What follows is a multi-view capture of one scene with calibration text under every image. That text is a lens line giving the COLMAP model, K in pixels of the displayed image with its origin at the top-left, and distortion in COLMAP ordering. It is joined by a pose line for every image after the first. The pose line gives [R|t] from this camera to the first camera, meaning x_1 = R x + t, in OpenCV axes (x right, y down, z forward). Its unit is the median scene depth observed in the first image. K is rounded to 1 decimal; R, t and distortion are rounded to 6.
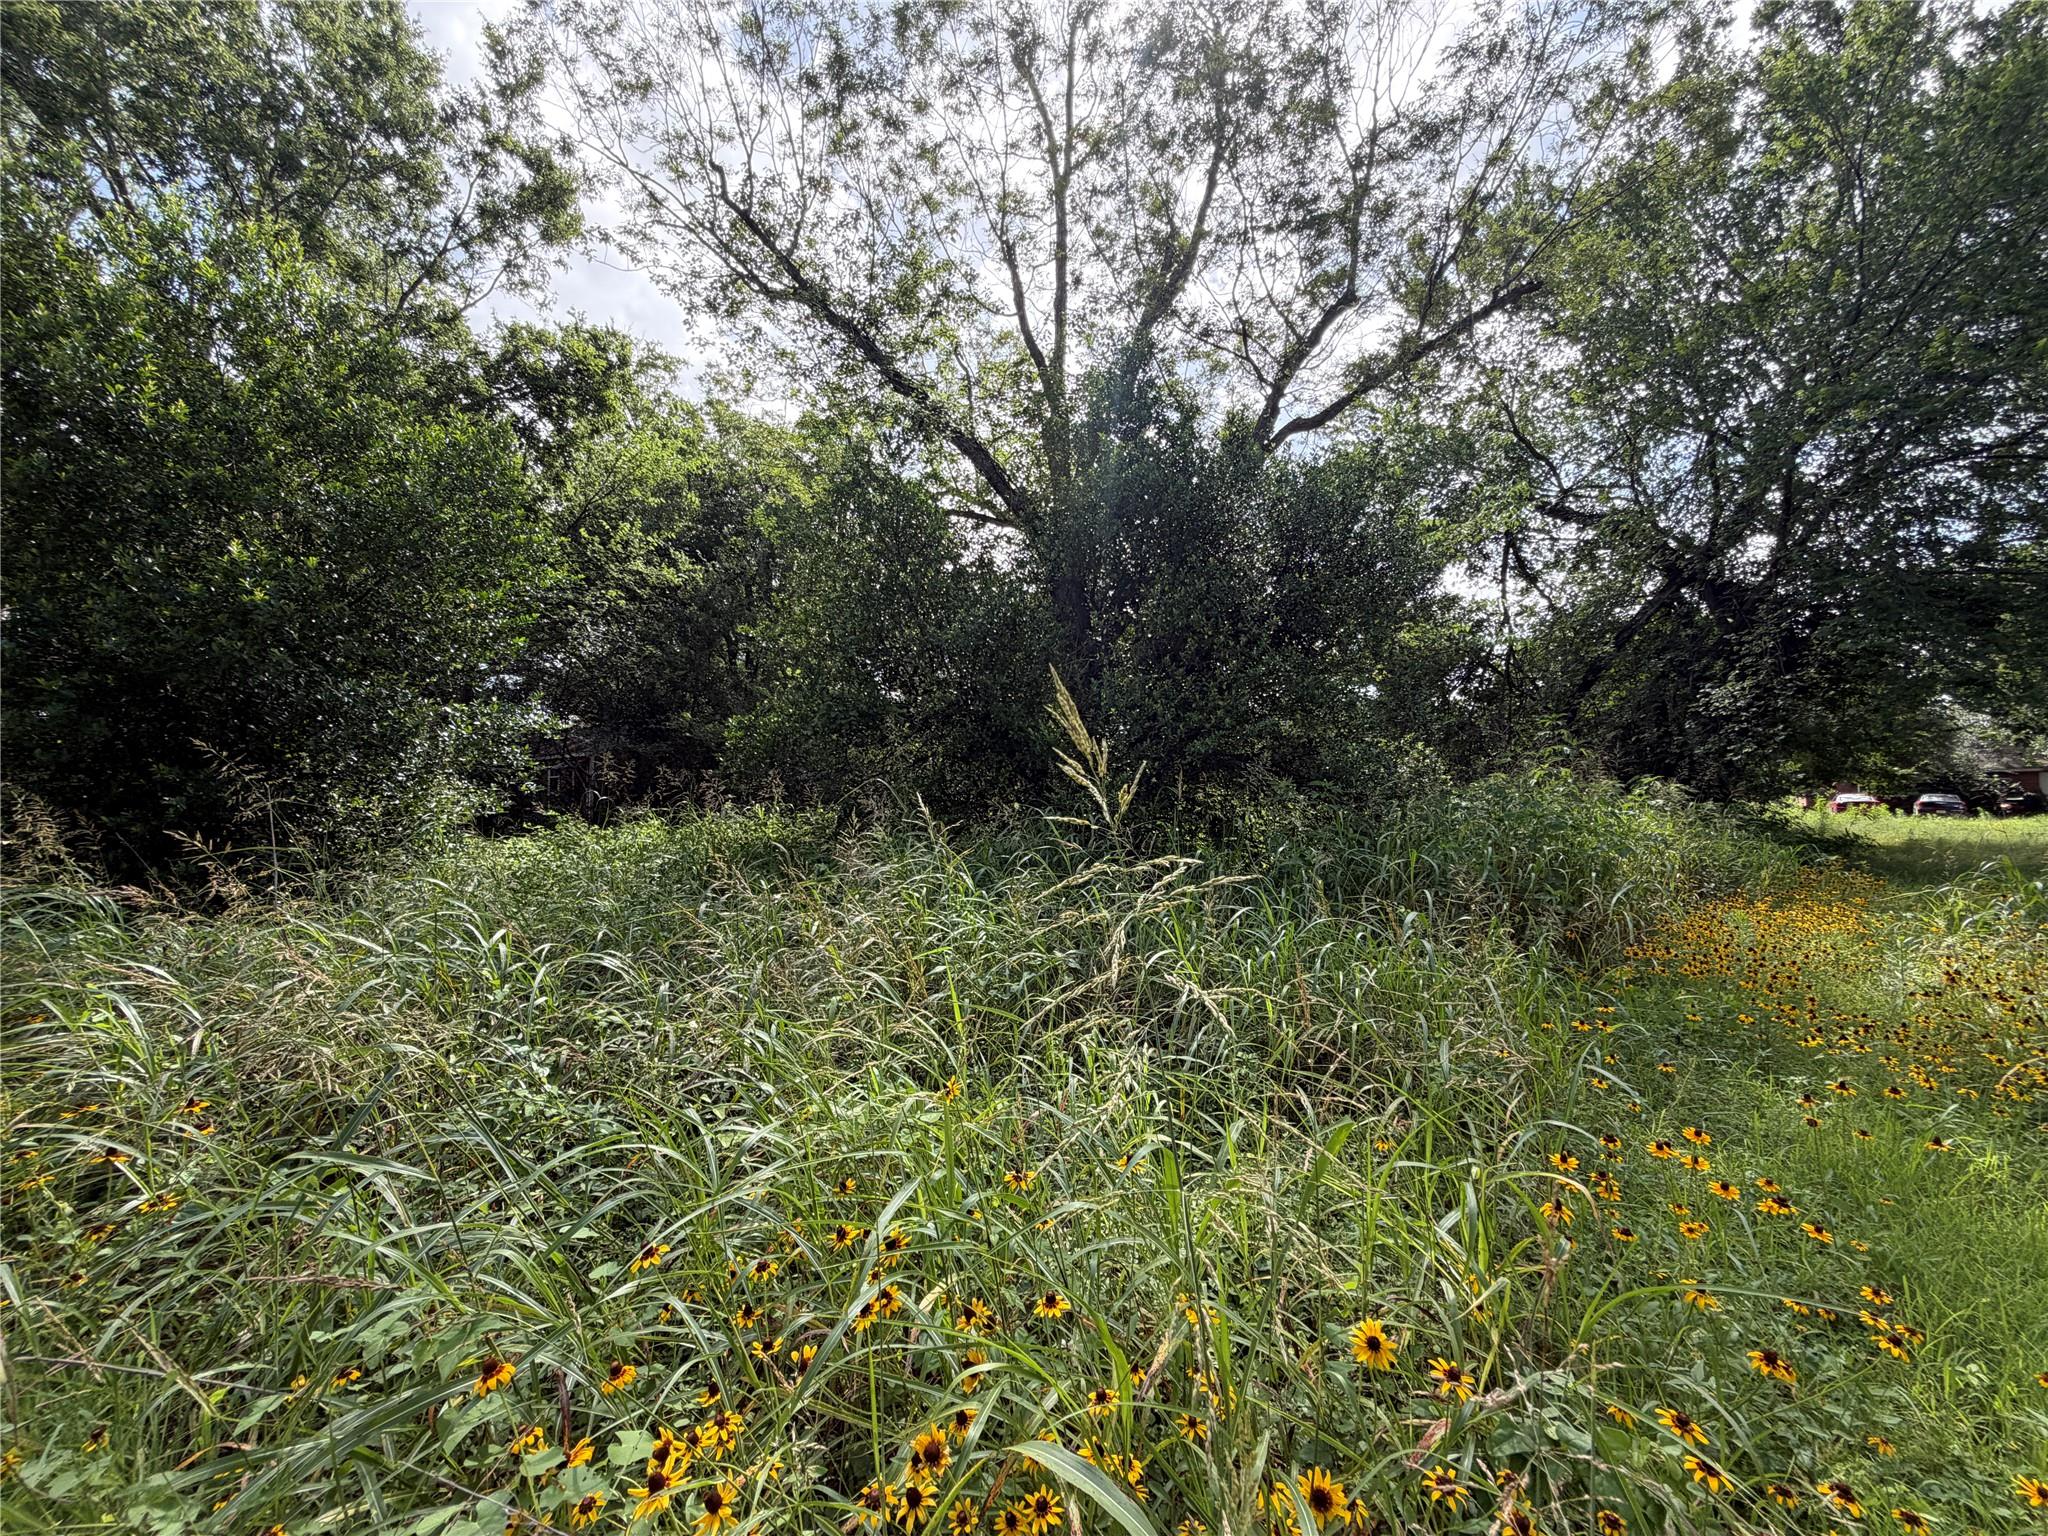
lens RADIAL K [[820.3, 0, 1030.5], [0, 820.3, 776.6], [0, 0, 1]] dist [0.000193, 0.000023]
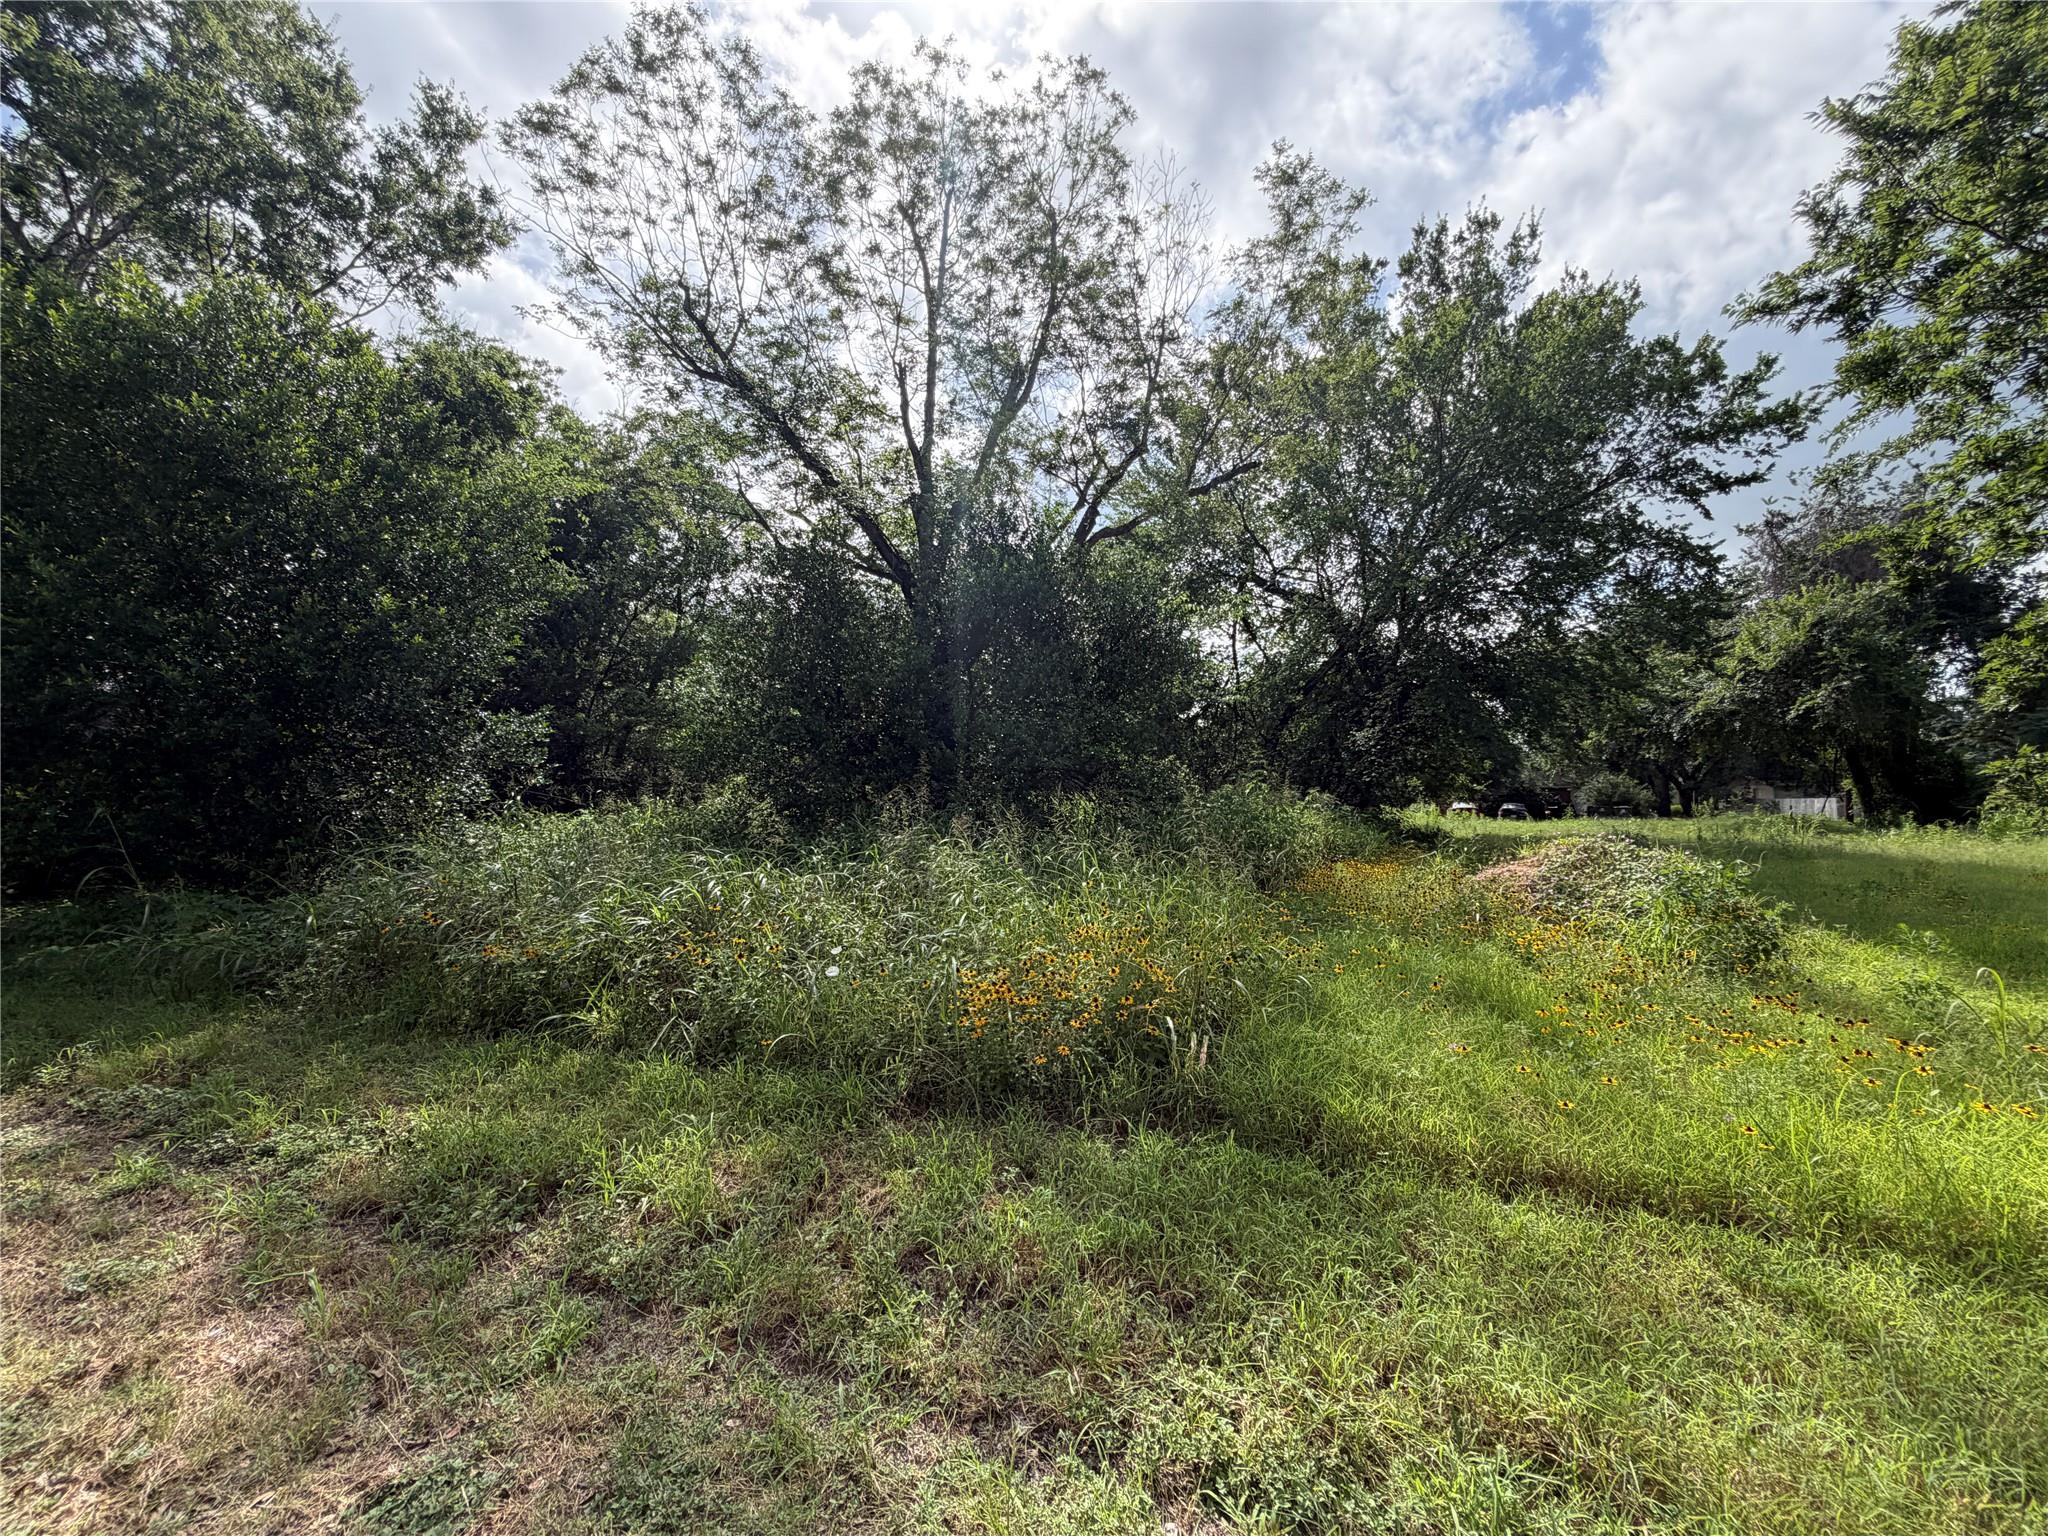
lens RADIAL K [[820.3, 0, 1030.5], [0, 820.3, 776.6], [0, 0, 1]] dist [0.000193, 0.000023]
pose [[0.958886, 0.025605, 0.282635, -0.148907], [-0.026426, 0.999650, -0.000908, -0.005842], [-0.282559, -0.006598, 0.959227, -0.252822]]
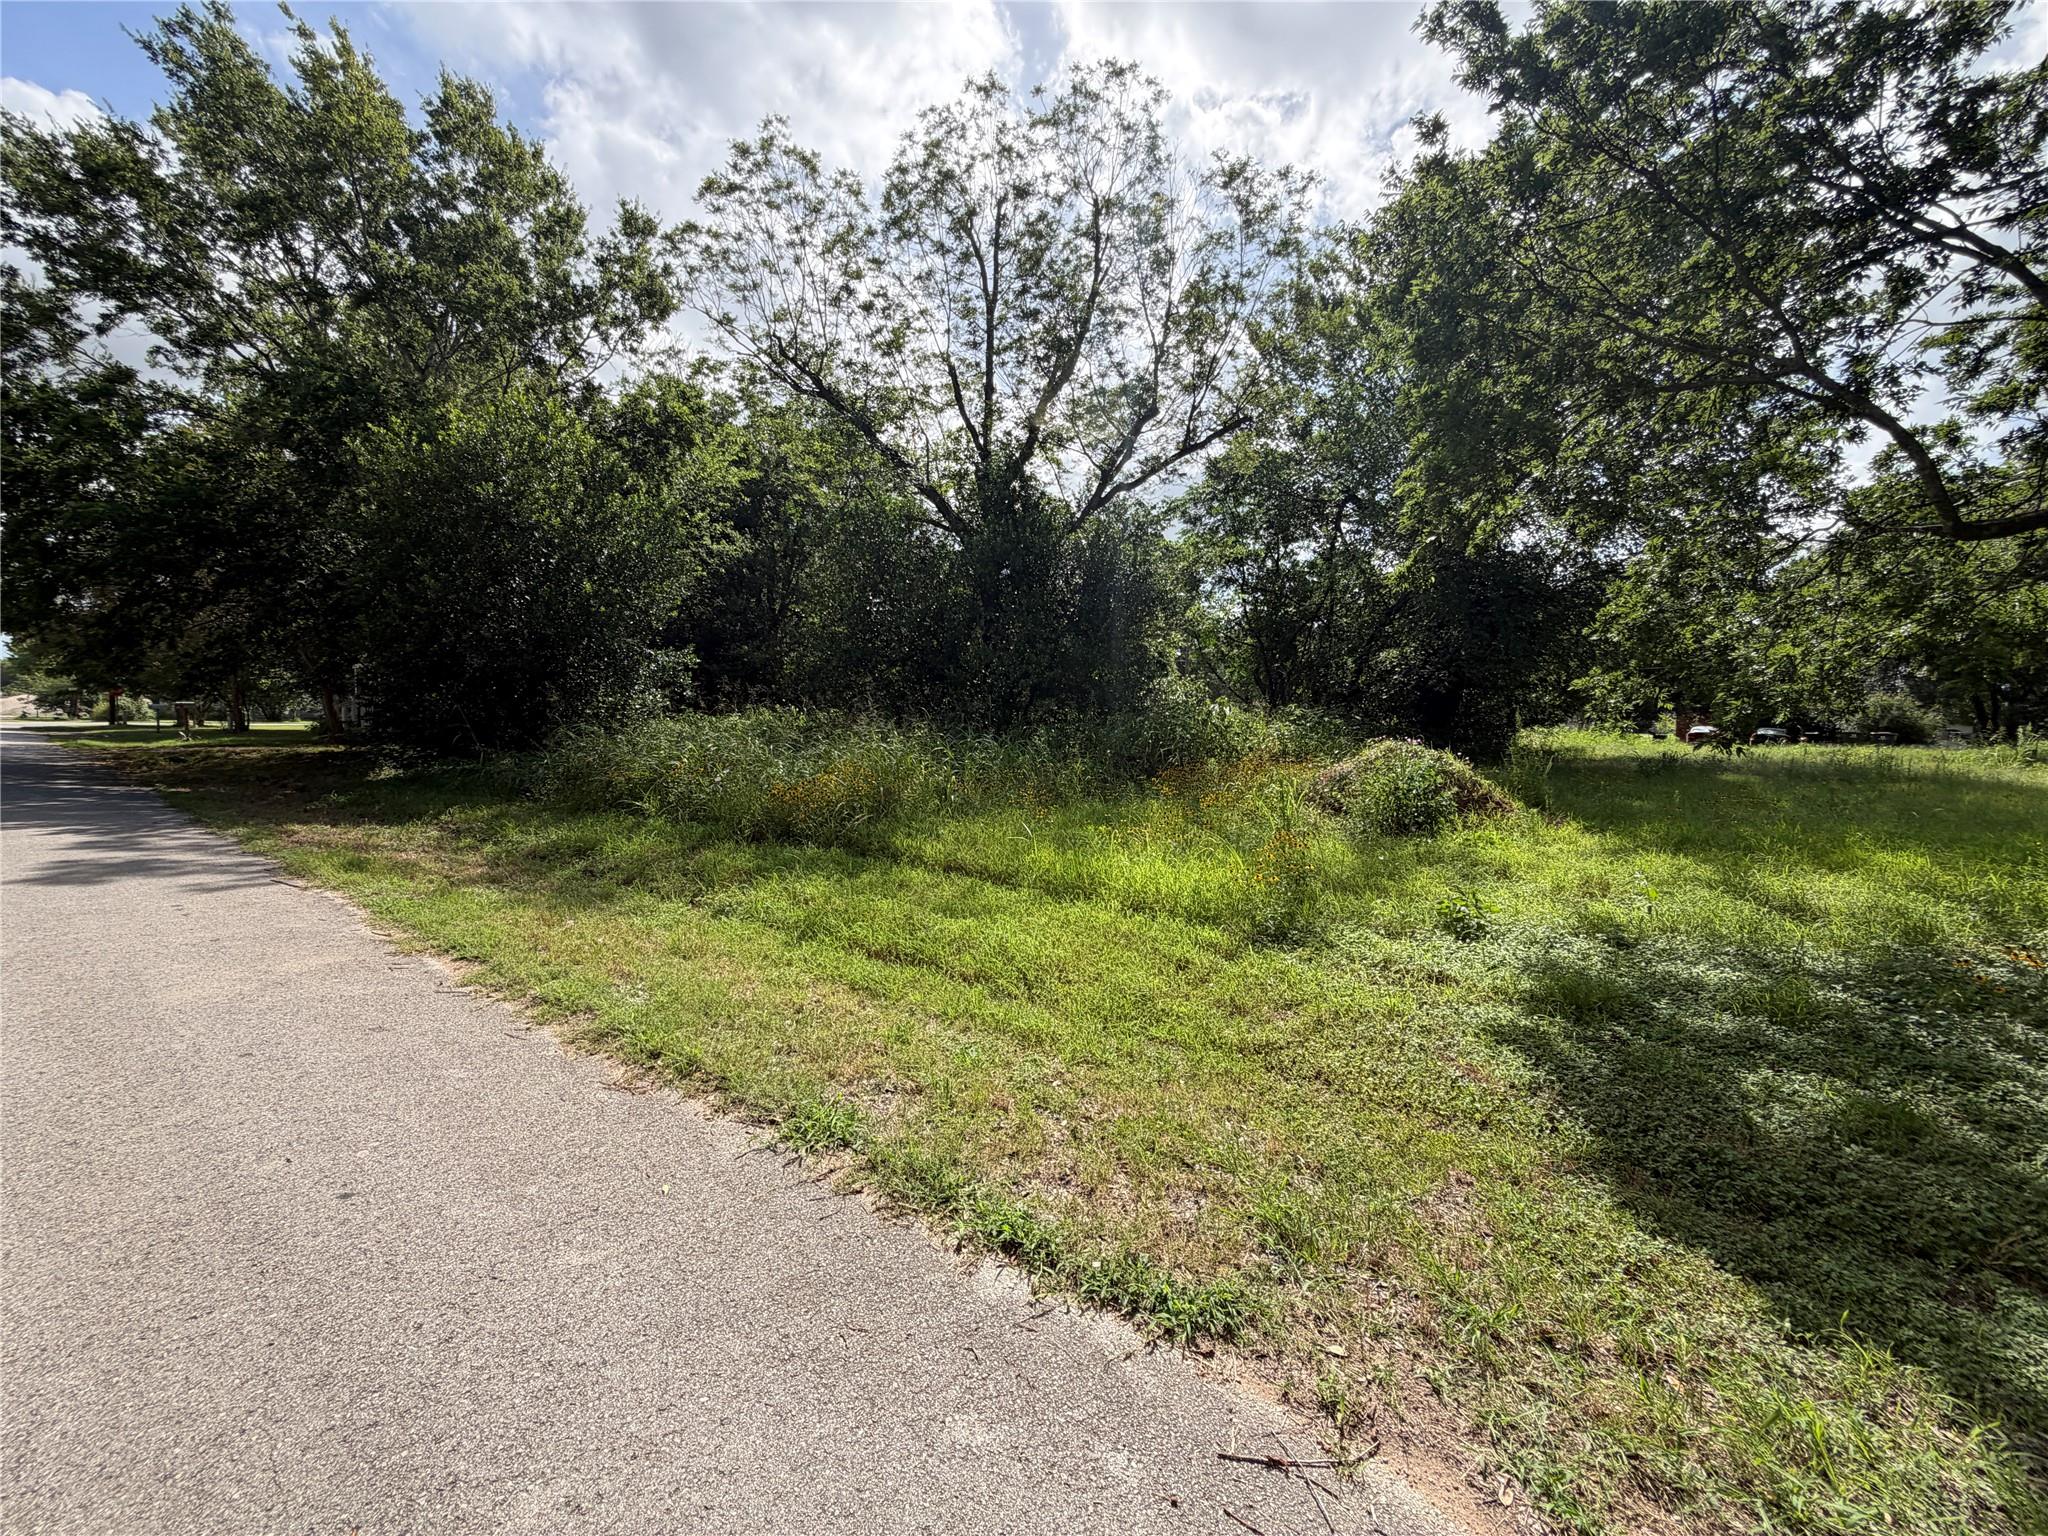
lens RADIAL K [[820.3, 0, 1030.5], [0, 820.3, 776.6], [0, 0, 1]] dist [0.000193, 0.000023]
pose [[0.999498, 0.028573, 0.013656, 0.109590], [-0.029878, 0.993747, 0.107580, -0.013564], [-0.010496, -0.107934, 0.994103, -0.590946]]
